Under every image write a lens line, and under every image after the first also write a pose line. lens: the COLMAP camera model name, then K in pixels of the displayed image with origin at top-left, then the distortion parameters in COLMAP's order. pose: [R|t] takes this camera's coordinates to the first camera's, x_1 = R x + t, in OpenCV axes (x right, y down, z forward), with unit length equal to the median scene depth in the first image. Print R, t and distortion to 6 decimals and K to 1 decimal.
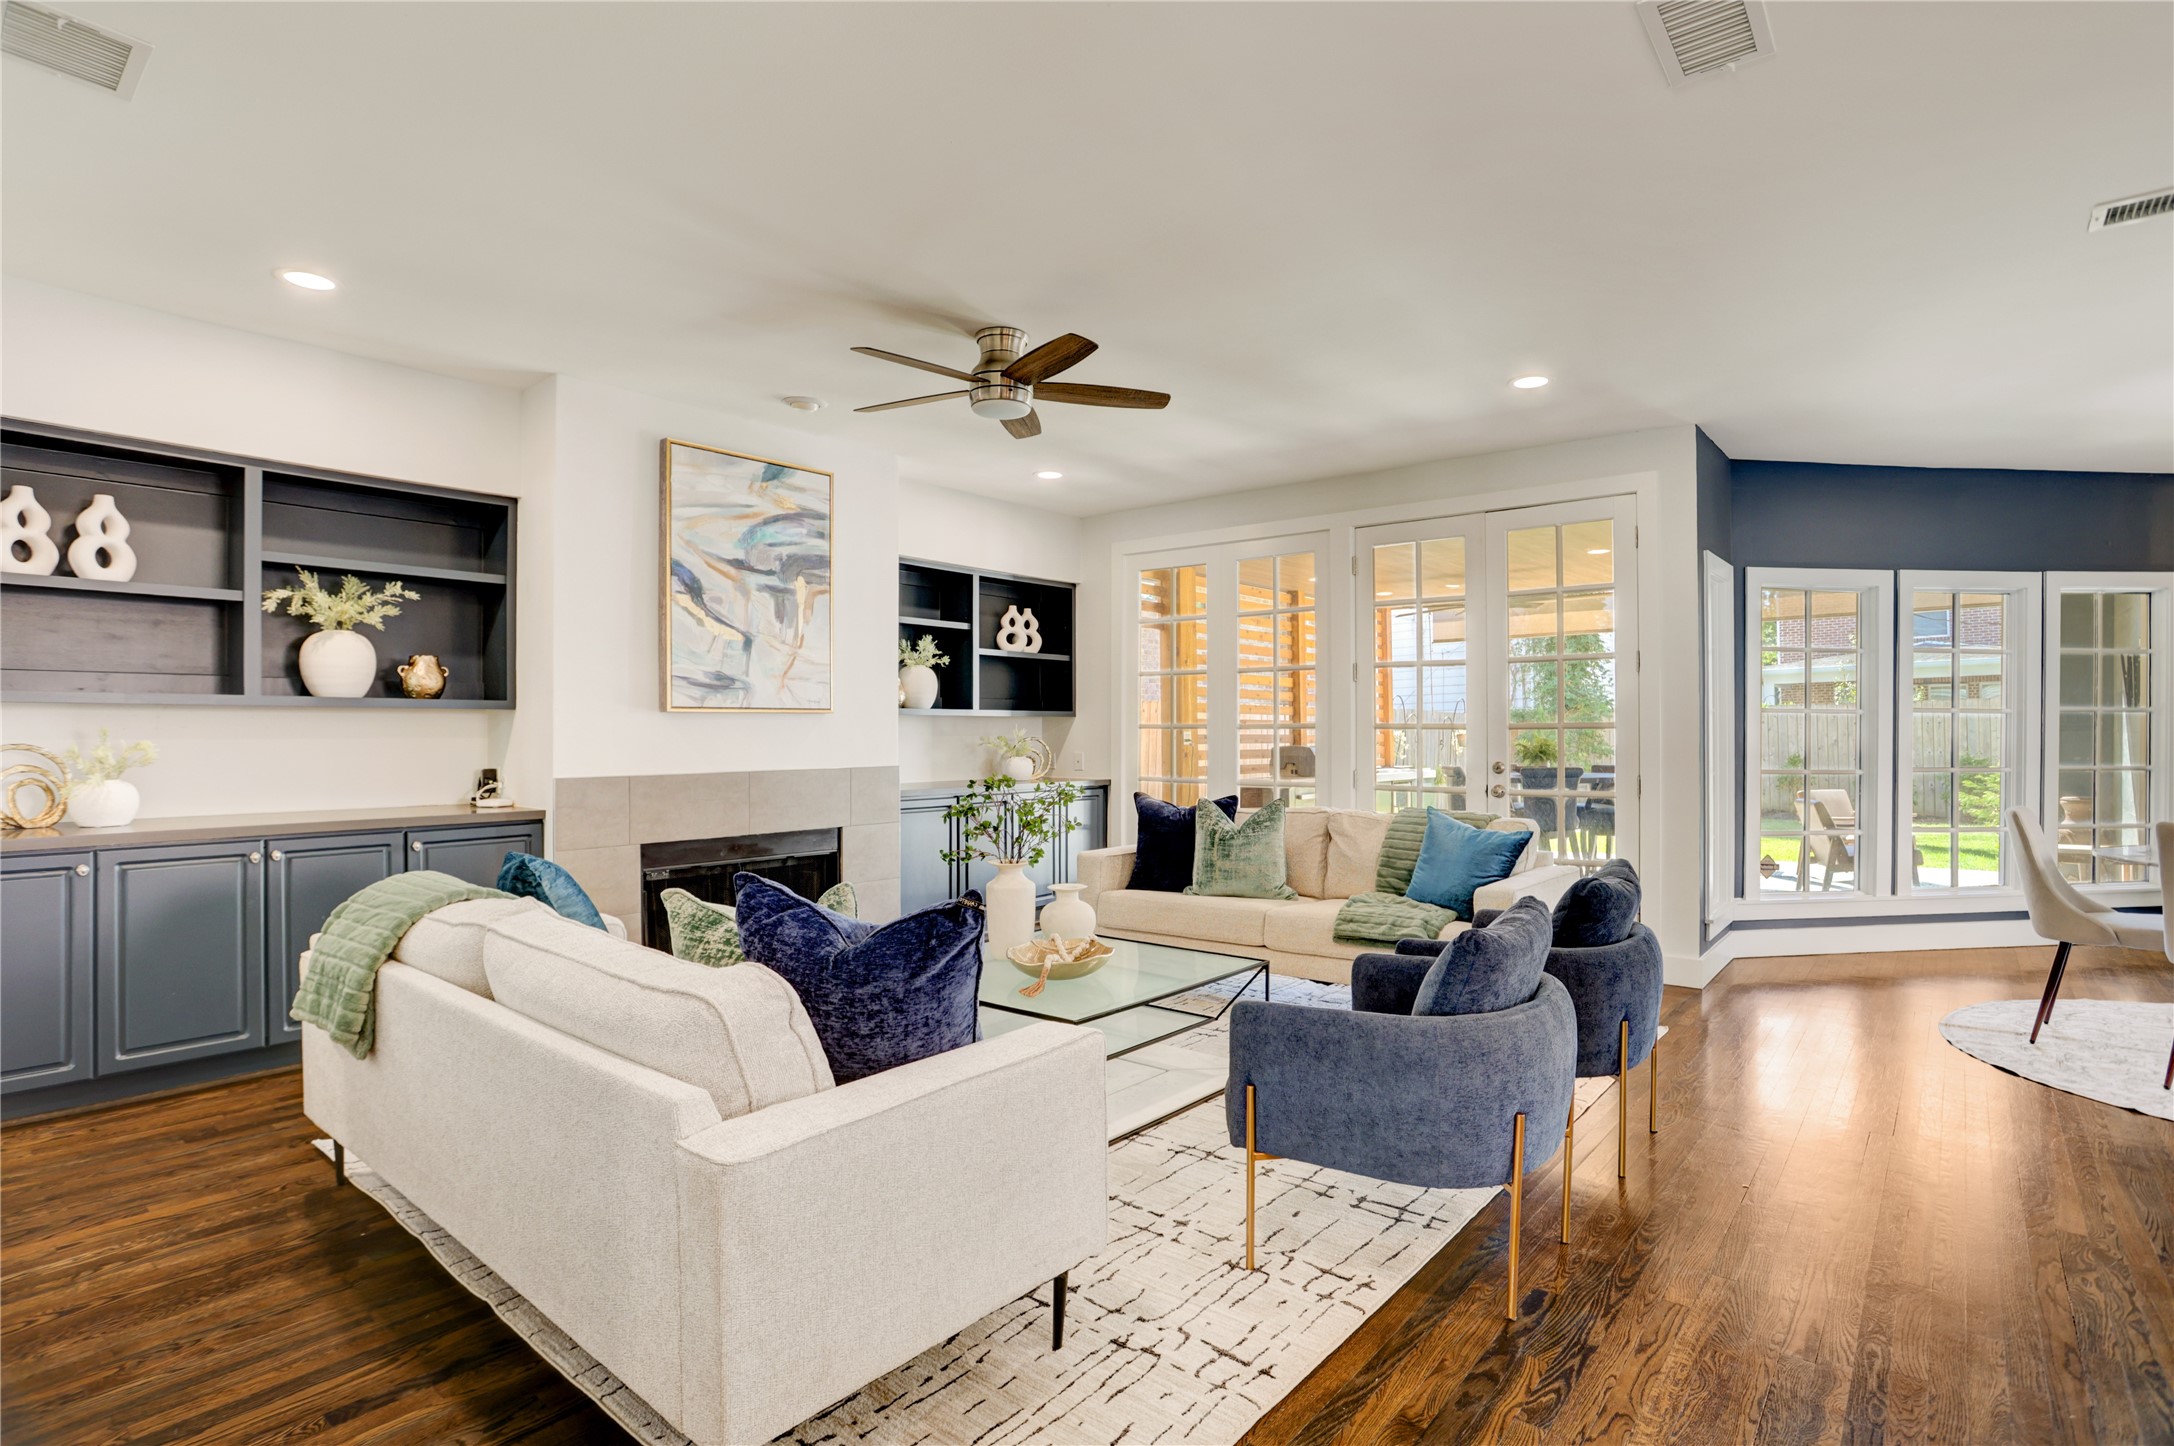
lens RADIAL K [[1076.4, 0, 1093.5], [0, 1076.4, 724.9], [0, 0, 1]] dist [-0.056245, 0.024819]
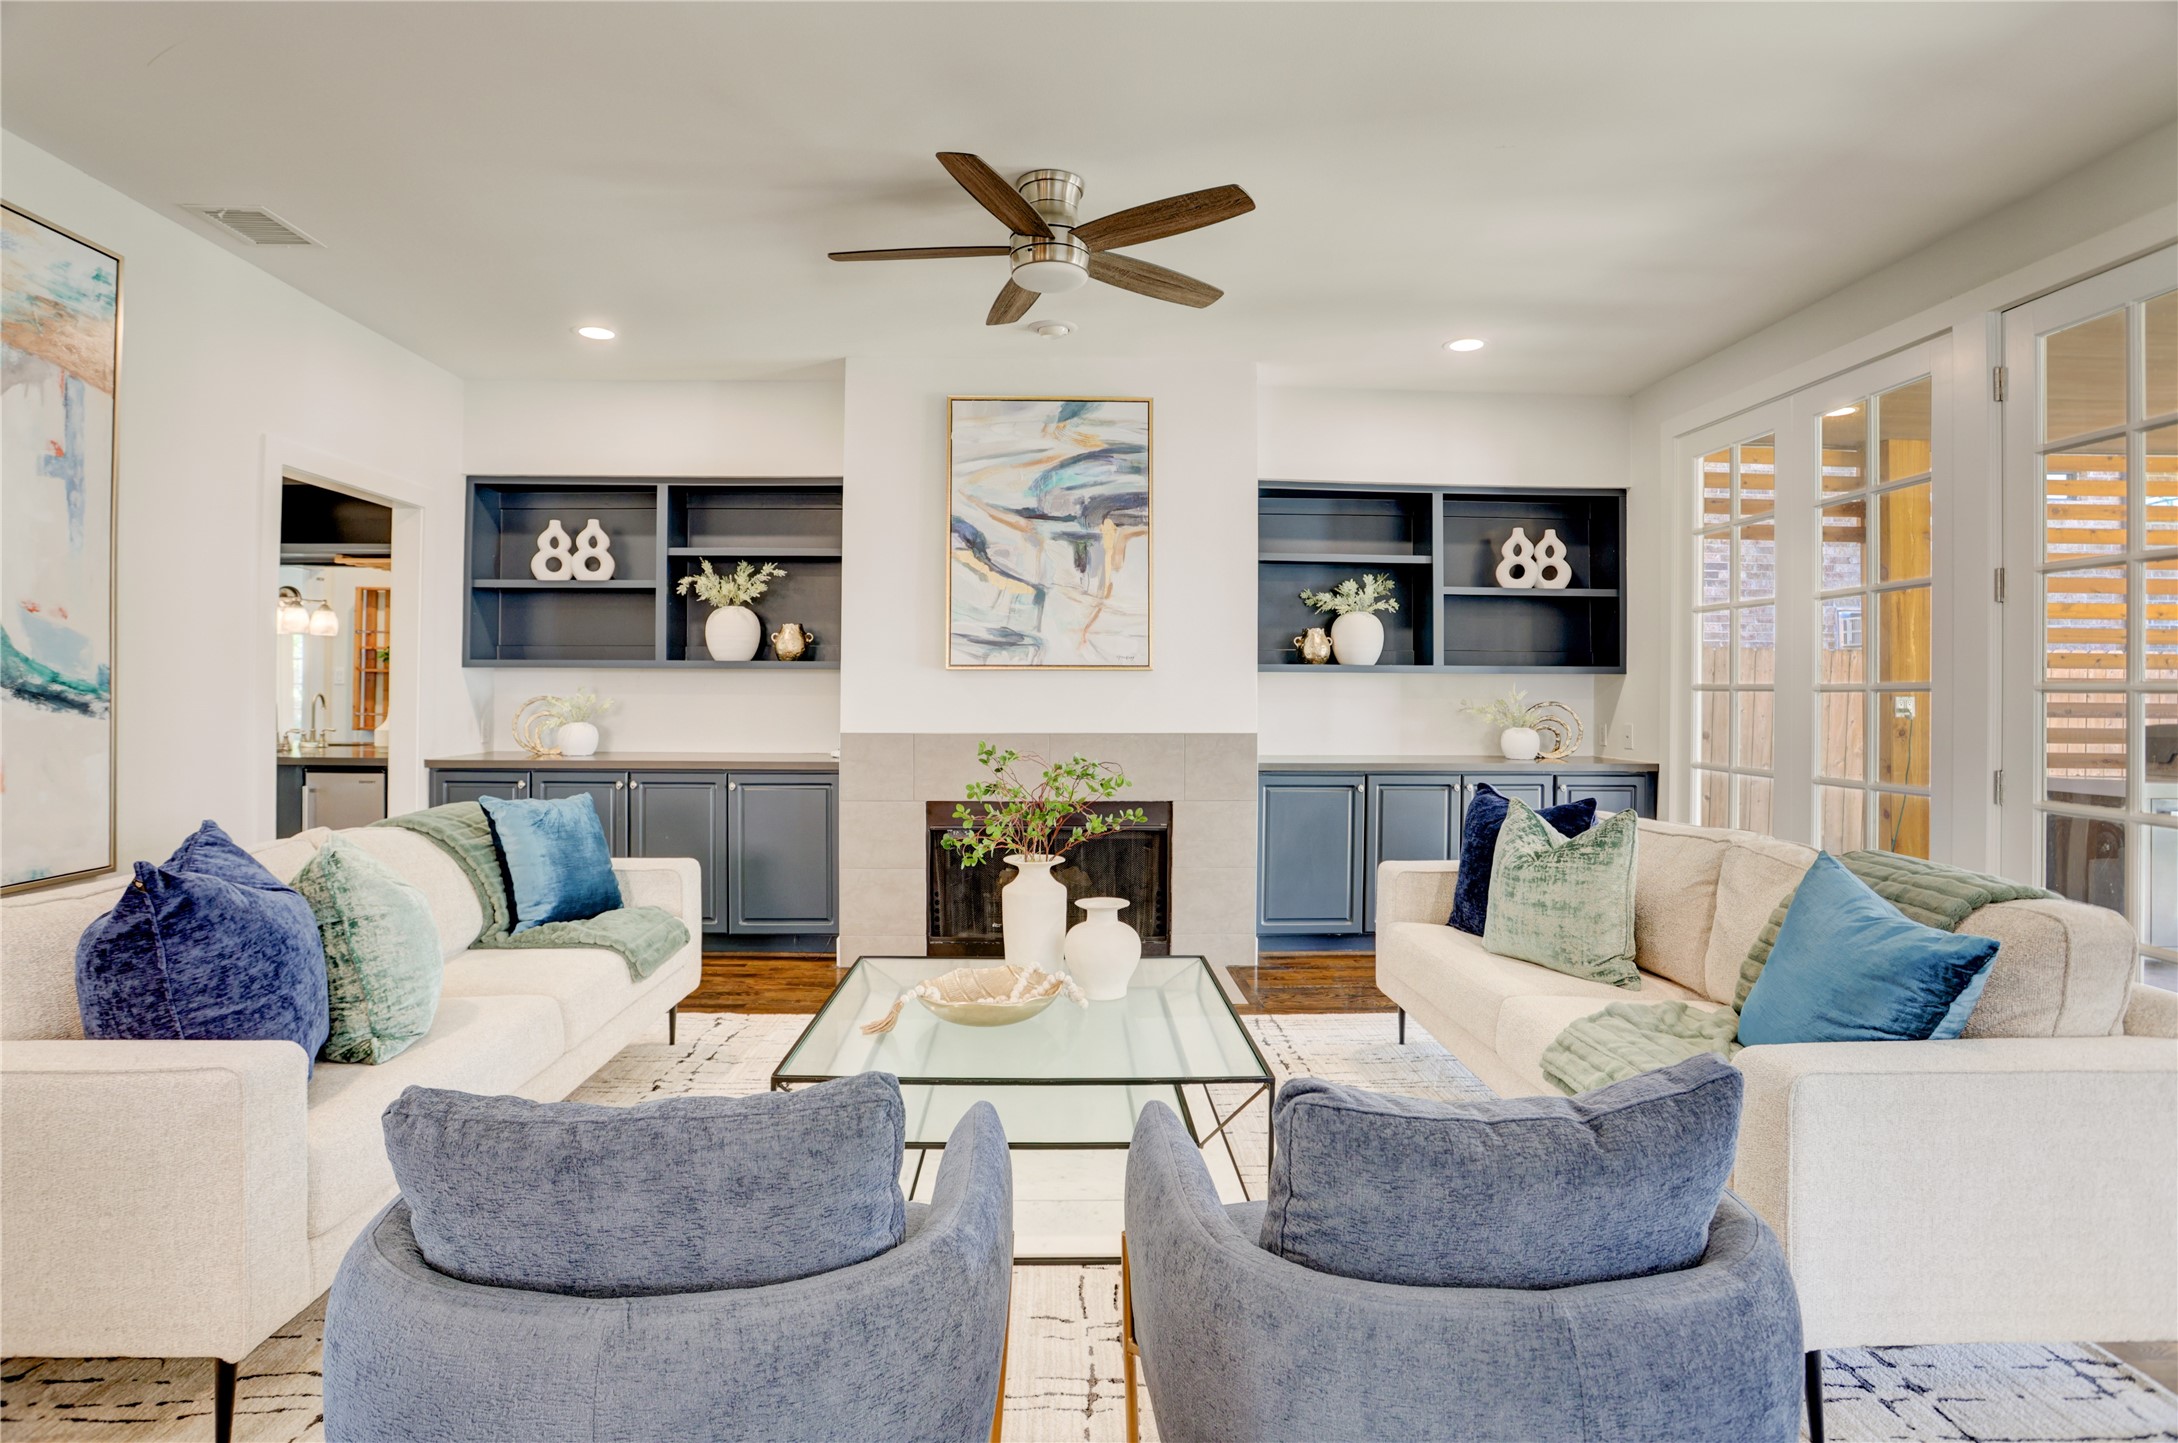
lens RADIAL K [[1079.4, 0, 1072.4], [0, 1079.4, 692.4], [0, 0, 1]] dist [-0.063833, 0.000295]
pose [[0.663559, 0.000553, -0.748123, 0.392381], [-0.002533, 0.999996, -0.001507, 0.008978], [0.748119, 0.002895, 0.663558, 0.383689]]
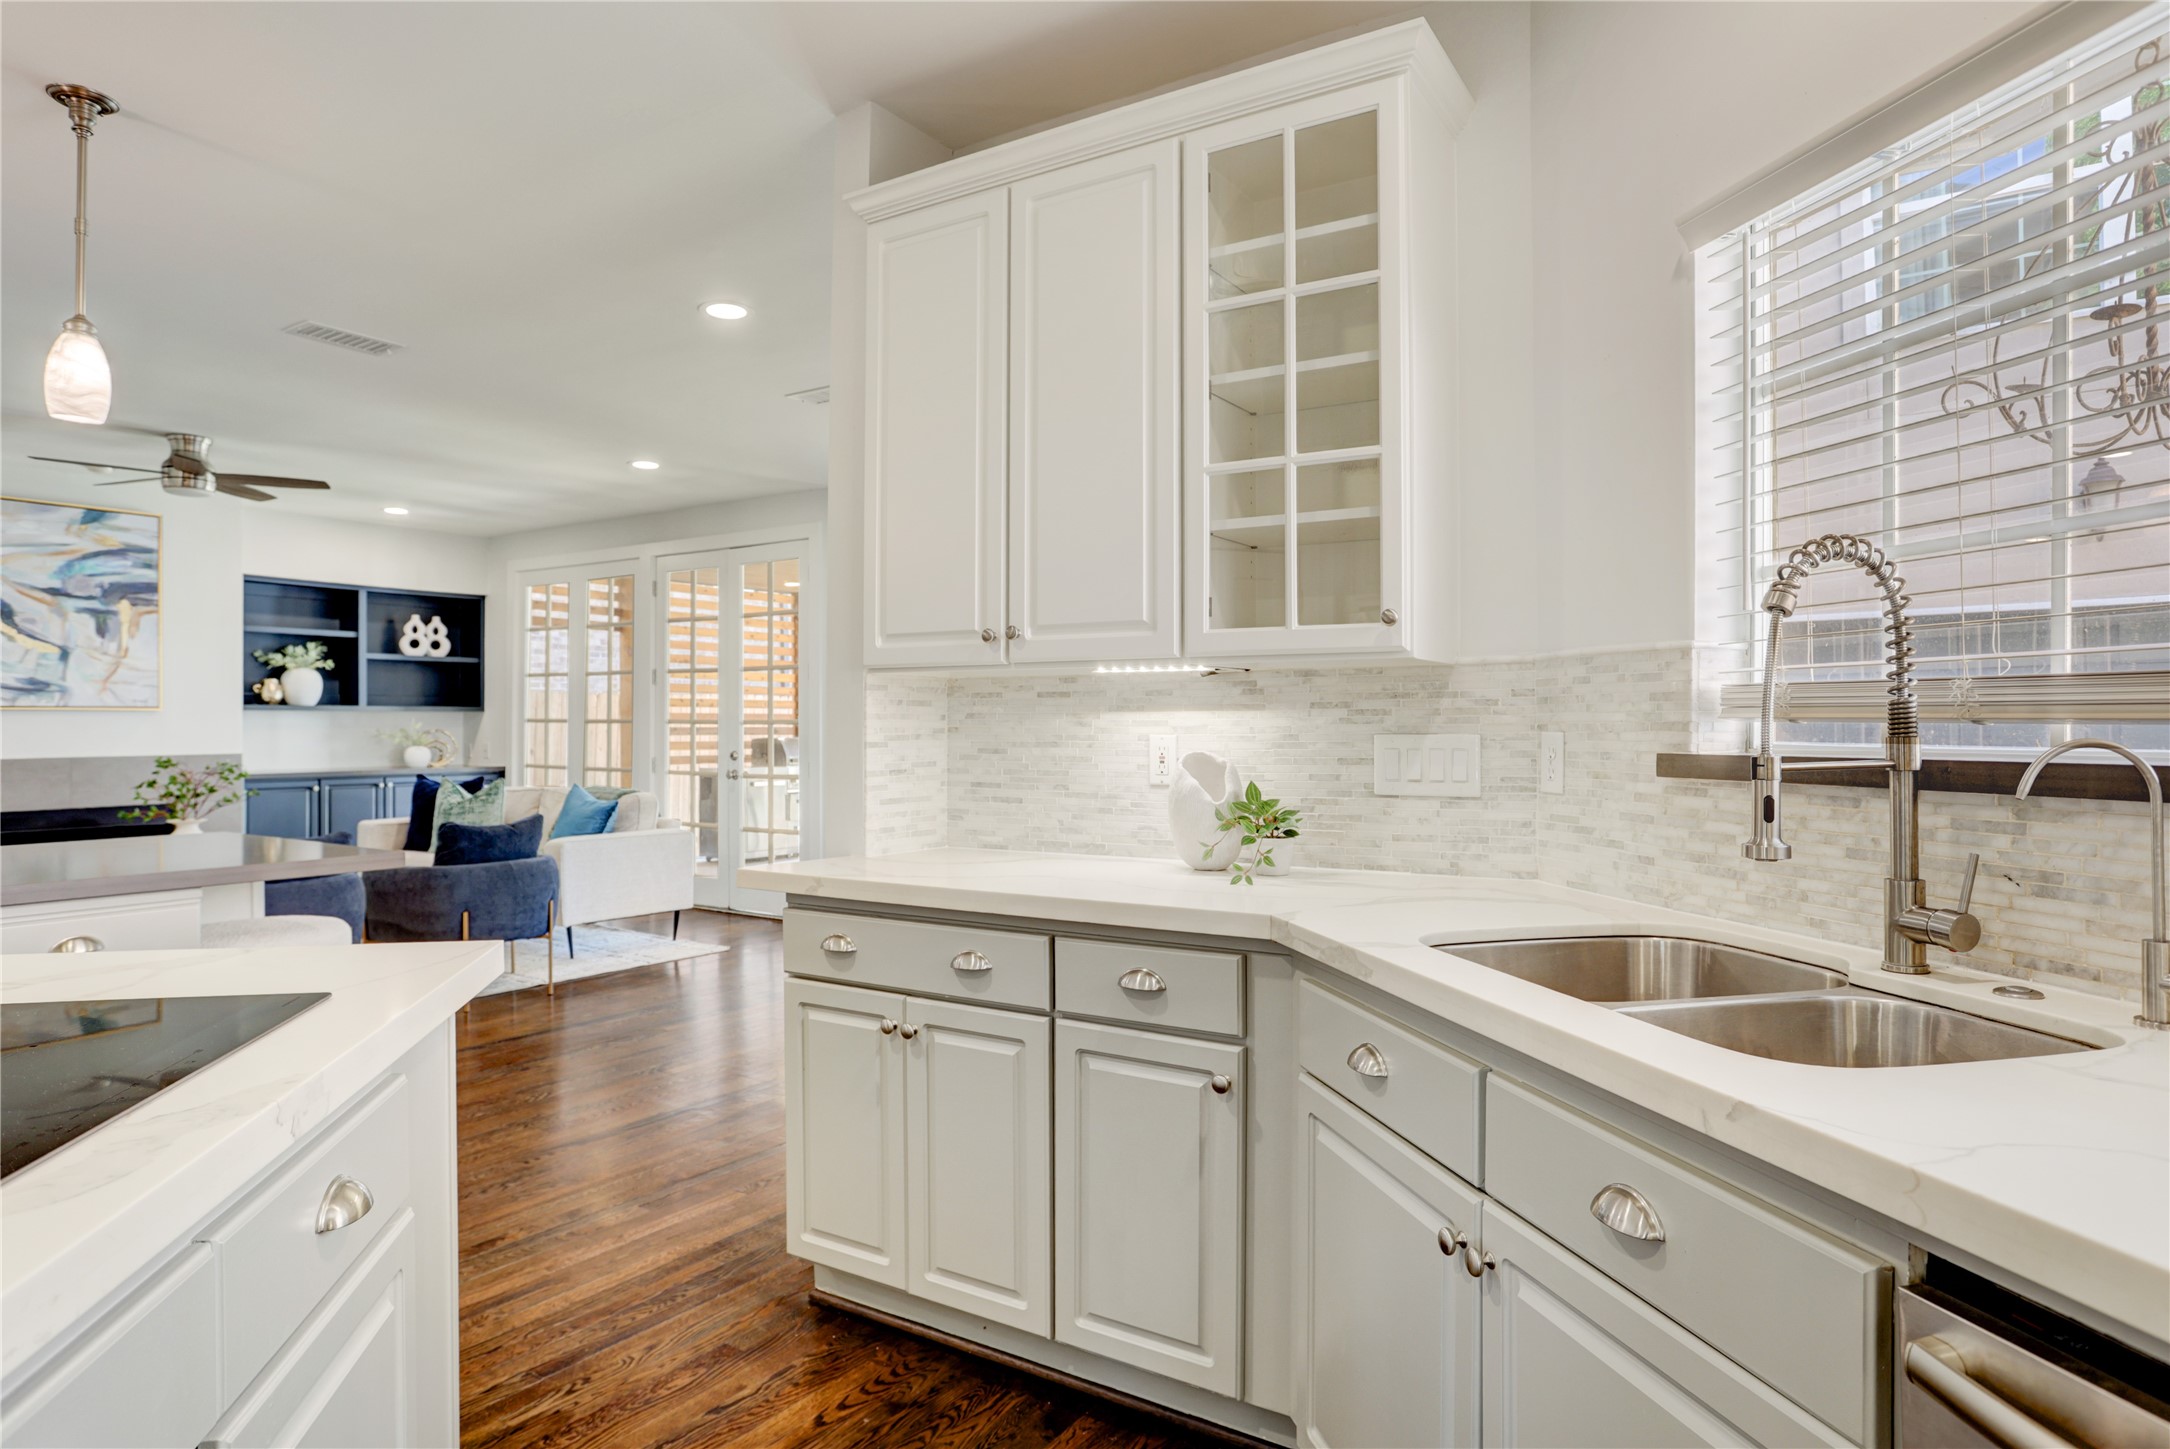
lens RADIAL K [[1243.1, 0, 1085.0], [0, 1243.1, 724.5], [0, 0, 1]] dist [-0.074275, 0.040366]
pose [[0.992831, 0.000154, 0.119527, 0.674485], [-0.000824, 0.999984, 0.005557, -0.003557], [-0.119524, -0.005615, 0.992815, -0.524118]]
